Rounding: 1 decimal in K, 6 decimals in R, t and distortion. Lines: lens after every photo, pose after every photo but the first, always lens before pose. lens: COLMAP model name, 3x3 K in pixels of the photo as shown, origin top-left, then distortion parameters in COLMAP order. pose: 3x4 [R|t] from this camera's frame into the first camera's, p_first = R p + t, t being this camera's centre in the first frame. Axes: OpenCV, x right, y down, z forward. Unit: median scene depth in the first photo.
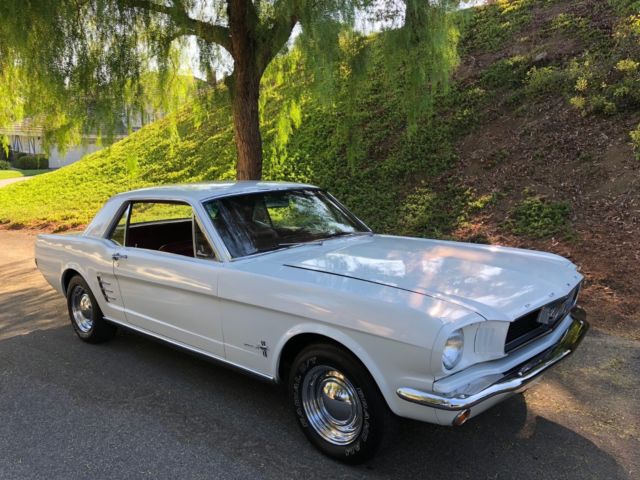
lens RADIAL K [[522.8, 0, 320.6], [0, 522.8, 241.7], [0, 0, 1]] dist [0.017394, -0.010644]
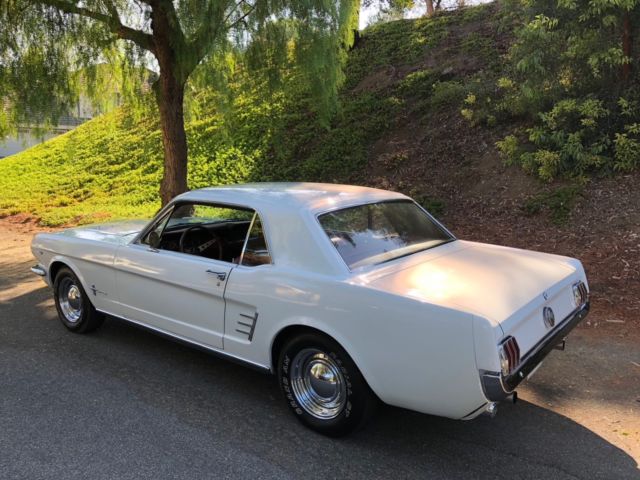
lens RADIAL K [[522.8, 0, 323.4], [0, 522.8, 243.9], [0, 0, 1]] dist [0.017394, -0.010644]
pose [[0.996871, 0.013300, 0.077918, 0.083602], [-0.014238, 0.999832, 0.011500, 0.010535], [-0.077752, -0.012573, 0.996893, -0.123304]]
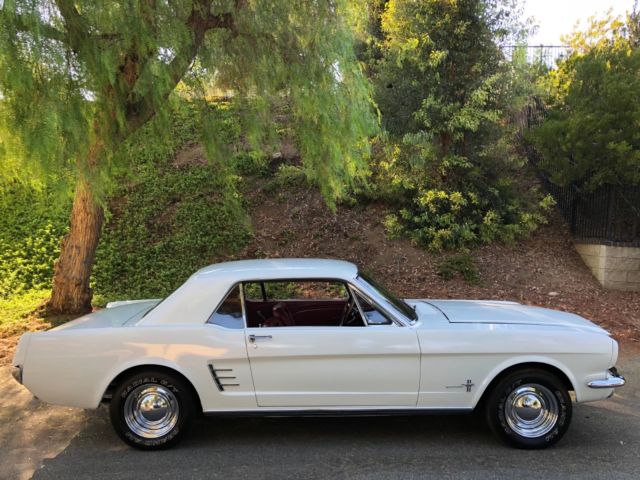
lens RADIAL K [[522.8, 0, 316.0], [0, 522.8, 242.3], [0, 0, 1]] dist [0.017394, -0.010644]
pose [[0.733119, 0.007578, 0.680058, -0.412103], [0.084173, 0.991239, -0.101787, -0.016845], [-0.674871, 0.131864, 0.726058, 0.078459]]
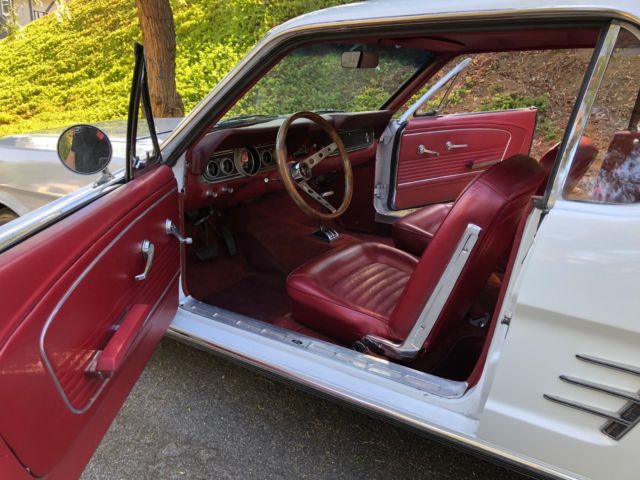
lens RADIAL K [[522.8, 0, 321.3], [0, 522.8, 241.5], [0, 0, 1]] dist [0.017394, -0.010644]
pose [[0.989420, -0.032575, 0.141374, -0.013932], [0.011643, 0.989153, 0.146430, 0.021284], [-0.144611, -0.143235, 0.979067, 0.134089]]
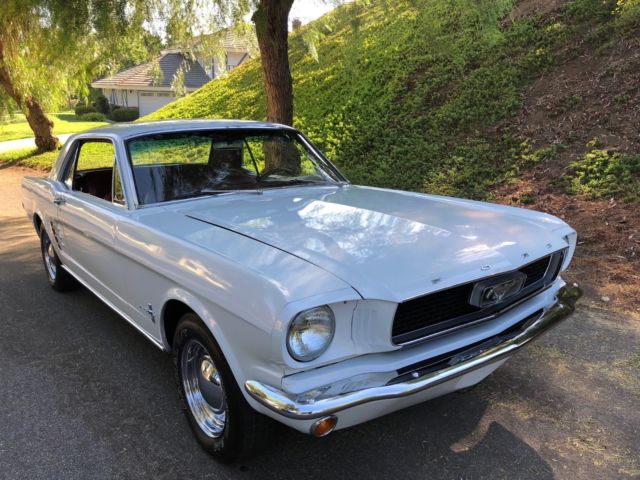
lens RADIAL K [[522.8, 0, 320.7], [0, 522.8, 239.9], [0, 0, 1]] dist [0.017394, -0.010644]
pose [[0.984368, 0.045058, -0.170264, 0.093995], [-0.031544, 0.996194, 0.081258, 0.003431], [0.173277, -0.074616, 0.982042, 0.072991]]
